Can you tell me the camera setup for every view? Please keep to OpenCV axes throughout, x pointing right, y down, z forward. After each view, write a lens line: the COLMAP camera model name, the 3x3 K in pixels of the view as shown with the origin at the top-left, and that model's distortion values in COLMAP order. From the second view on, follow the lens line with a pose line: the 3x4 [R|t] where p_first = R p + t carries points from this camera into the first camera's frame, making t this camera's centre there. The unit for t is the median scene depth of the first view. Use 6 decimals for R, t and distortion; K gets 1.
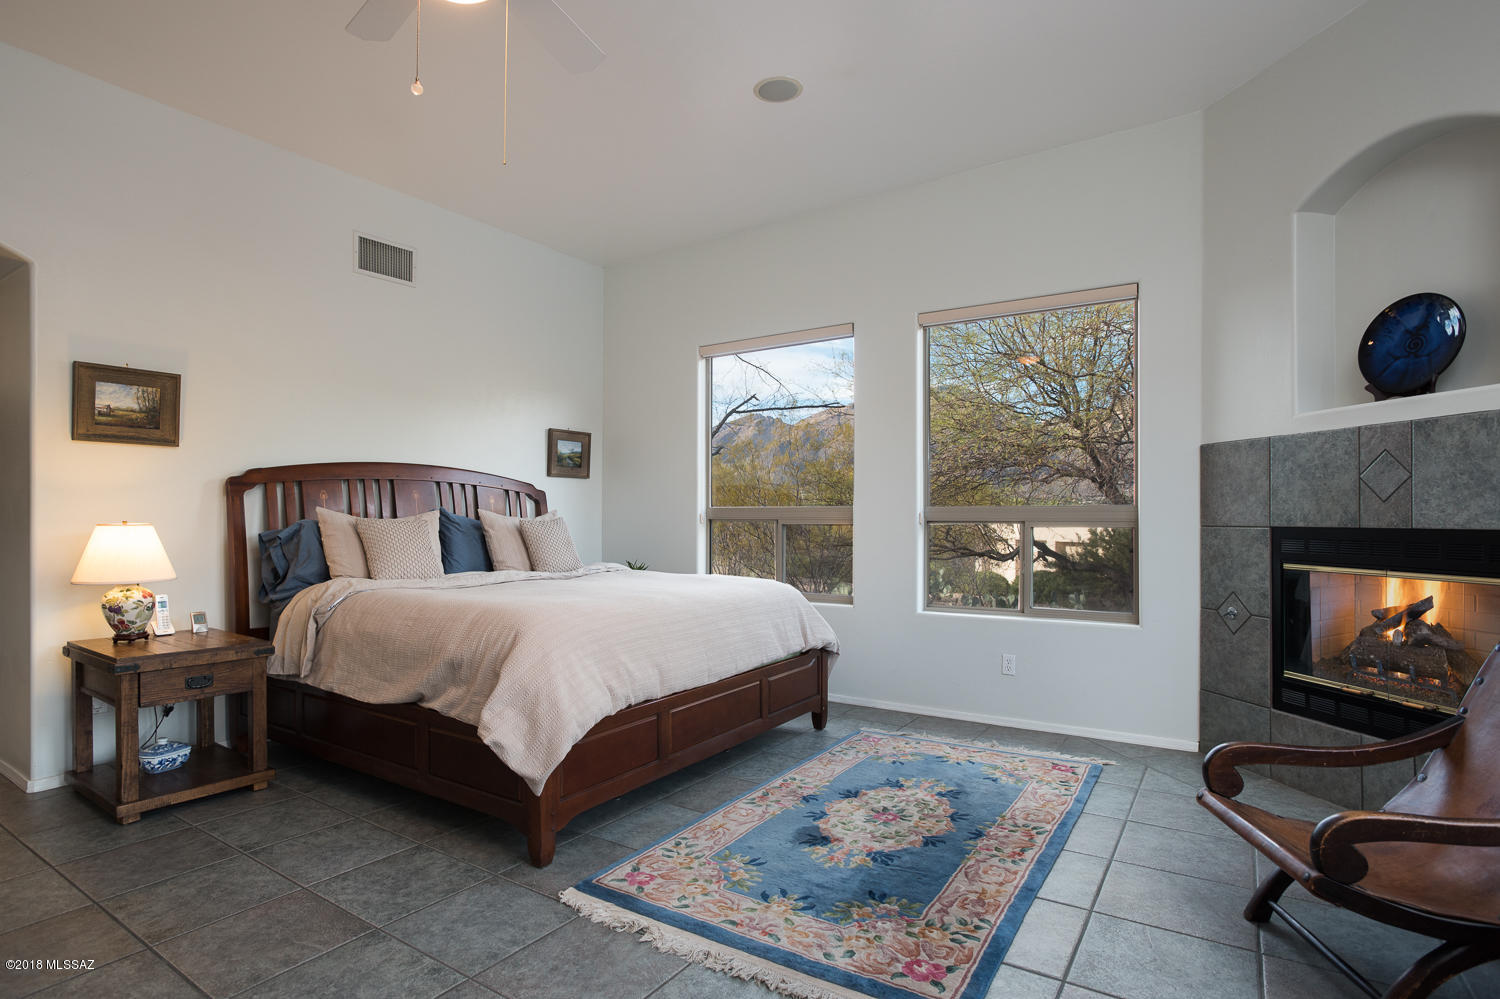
lens RADIAL K [[778.1, 0, 748.4], [0, 778.1, 504.1], [0, 0, 1]] dist [-0.027715, 0.003443]
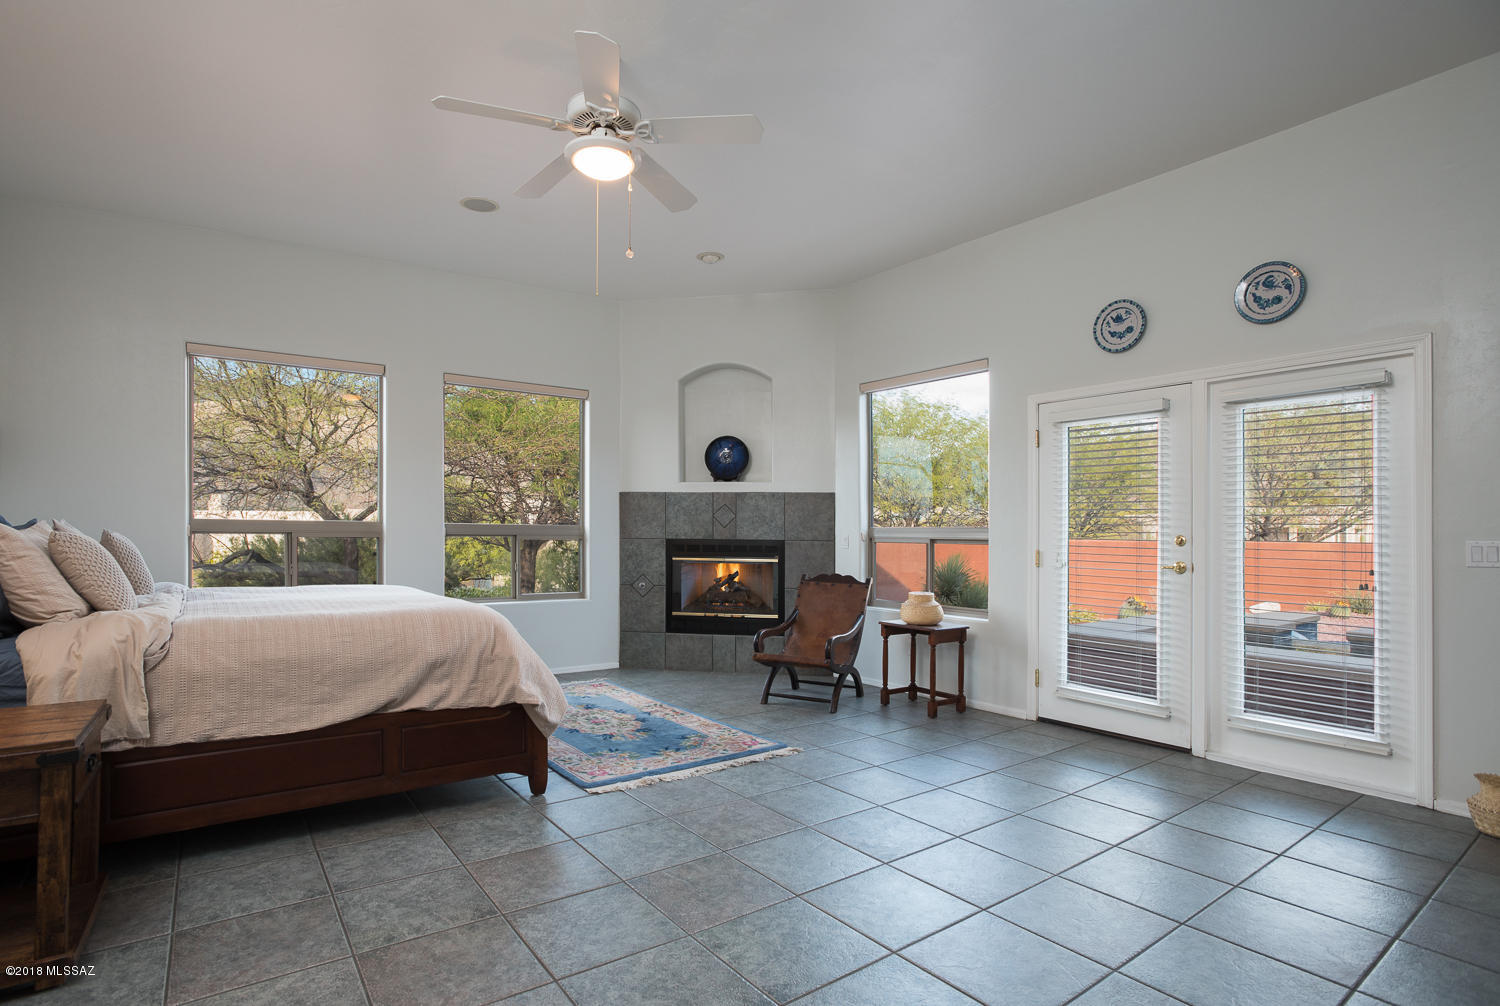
lens RADIAL K [[736.0, 0, 748.7], [0, 736.0, 515.7], [0, 0, 1]] dist [0.001002, -0.000118]
pose [[0.340289, 0.029265, 0.939865, -1.164056], [-0.029762, 0.999350, -0.020341, 0.003375], [-0.939850, -0.021051, 0.340939, 0.204437]]
